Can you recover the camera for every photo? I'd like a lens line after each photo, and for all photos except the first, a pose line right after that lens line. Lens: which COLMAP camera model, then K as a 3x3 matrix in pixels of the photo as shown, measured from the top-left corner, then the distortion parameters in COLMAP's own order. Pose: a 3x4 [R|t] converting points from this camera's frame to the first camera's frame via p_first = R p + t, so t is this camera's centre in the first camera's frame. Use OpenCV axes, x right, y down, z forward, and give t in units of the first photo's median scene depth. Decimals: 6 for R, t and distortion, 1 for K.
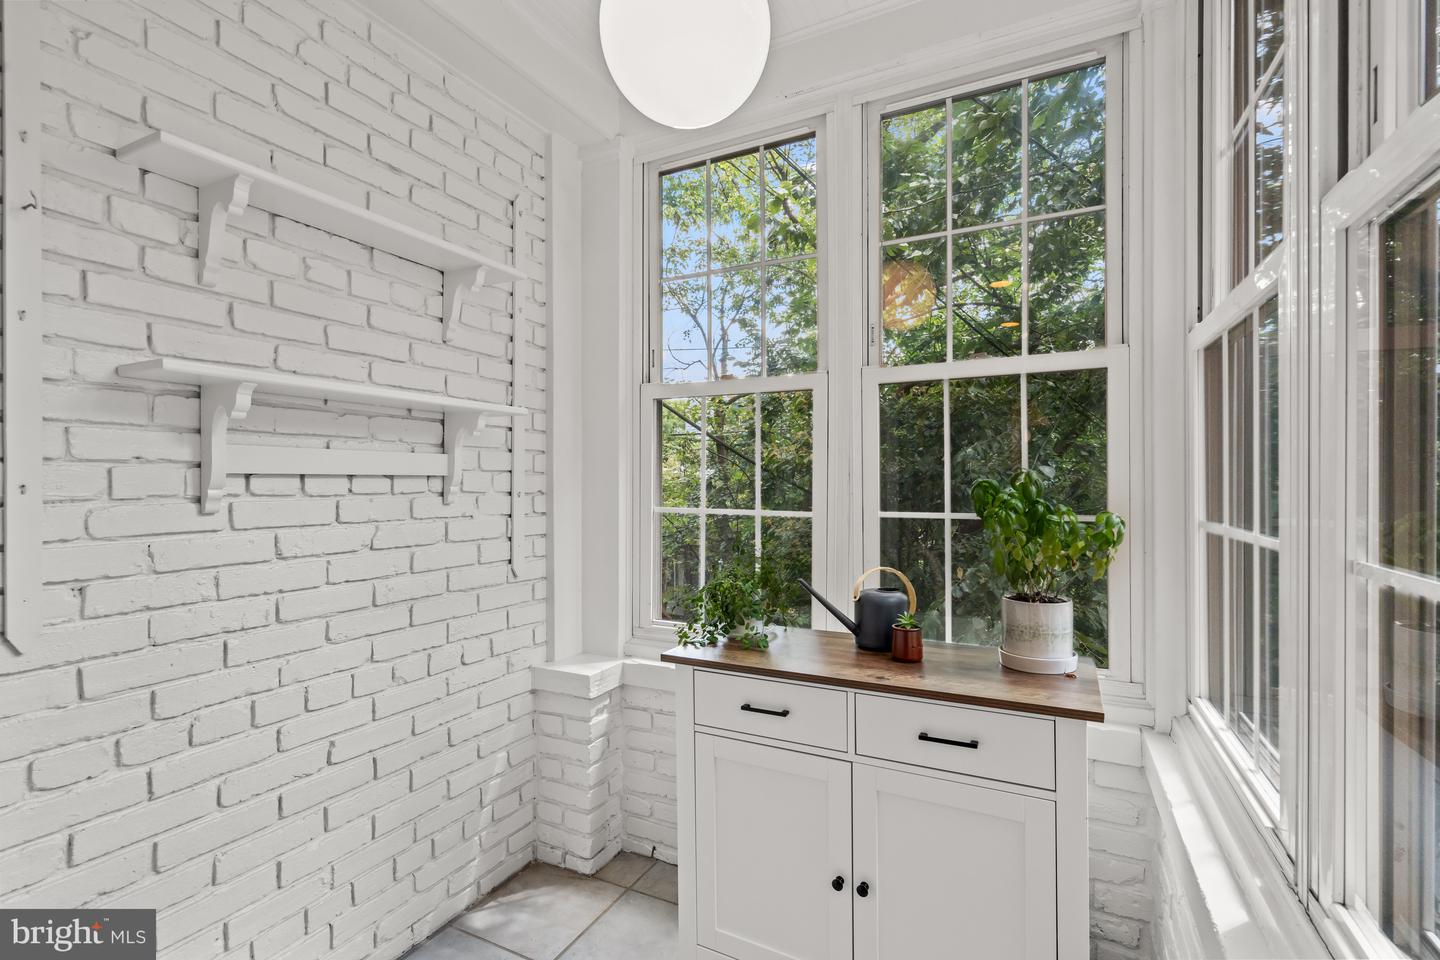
lens RADIAL K [[663.0, 0, 728.3], [0, 663.0, 484.4], [0, 0, 1]] dist [-0.000911, 0.000089]
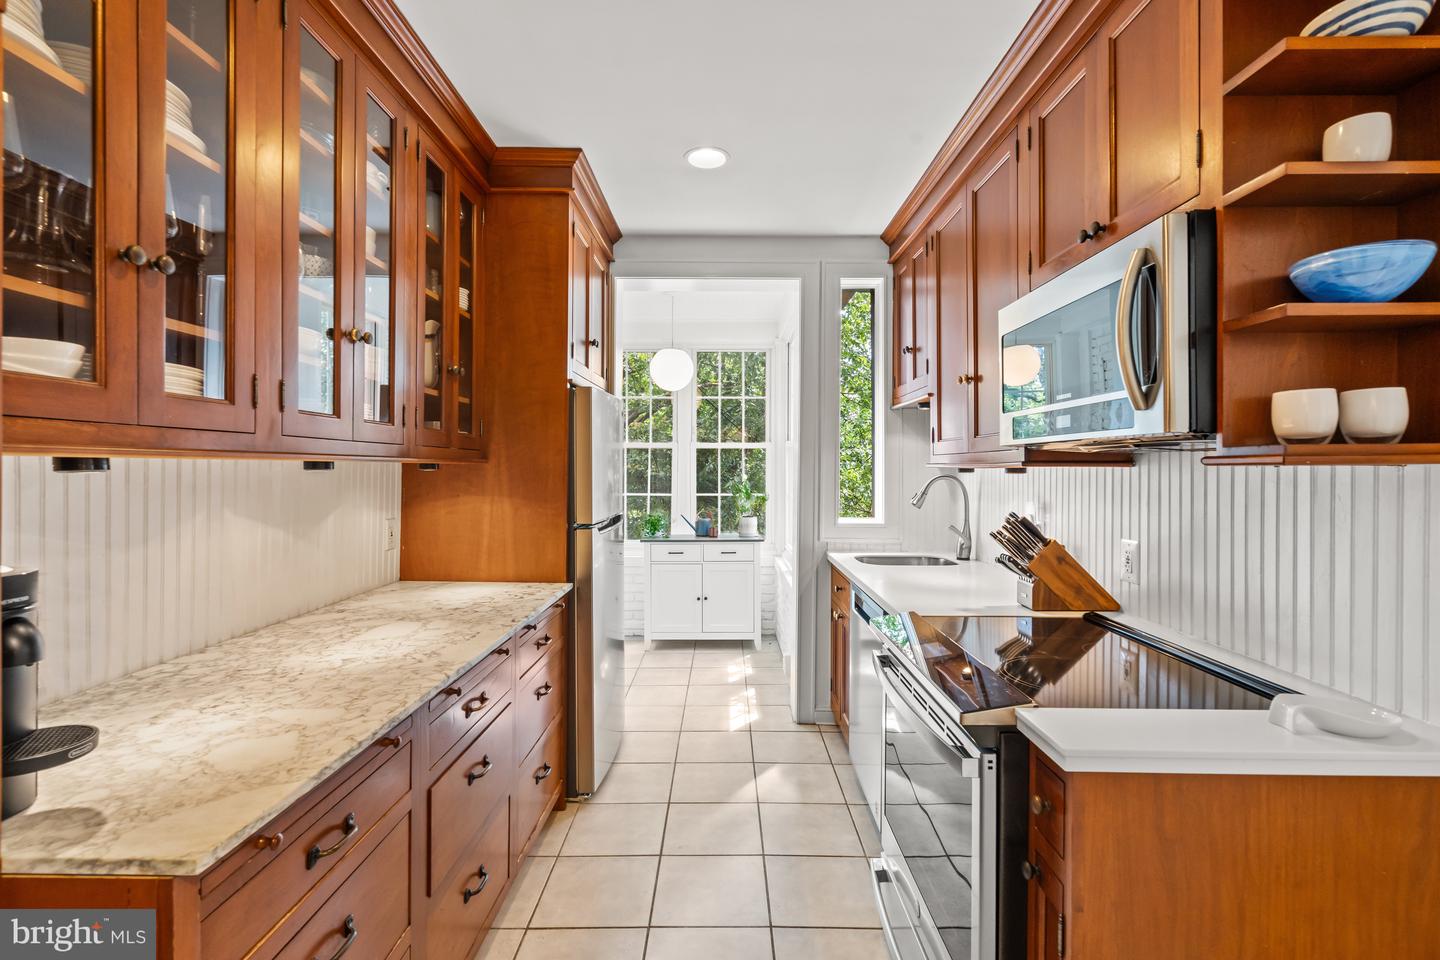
lens RADIAL K [[663.0, 0, 720.9], [0, 663.0, 473.8], [0, 0, 1]] dist [-0.000911, 0.000089]
pose [[0.905473, -0.003339, 0.424391, -1.044152], [0.002330, 0.999993, 0.002898, -0.060235], [-0.424398, -0.001635, 0.905474, -1.924776]]
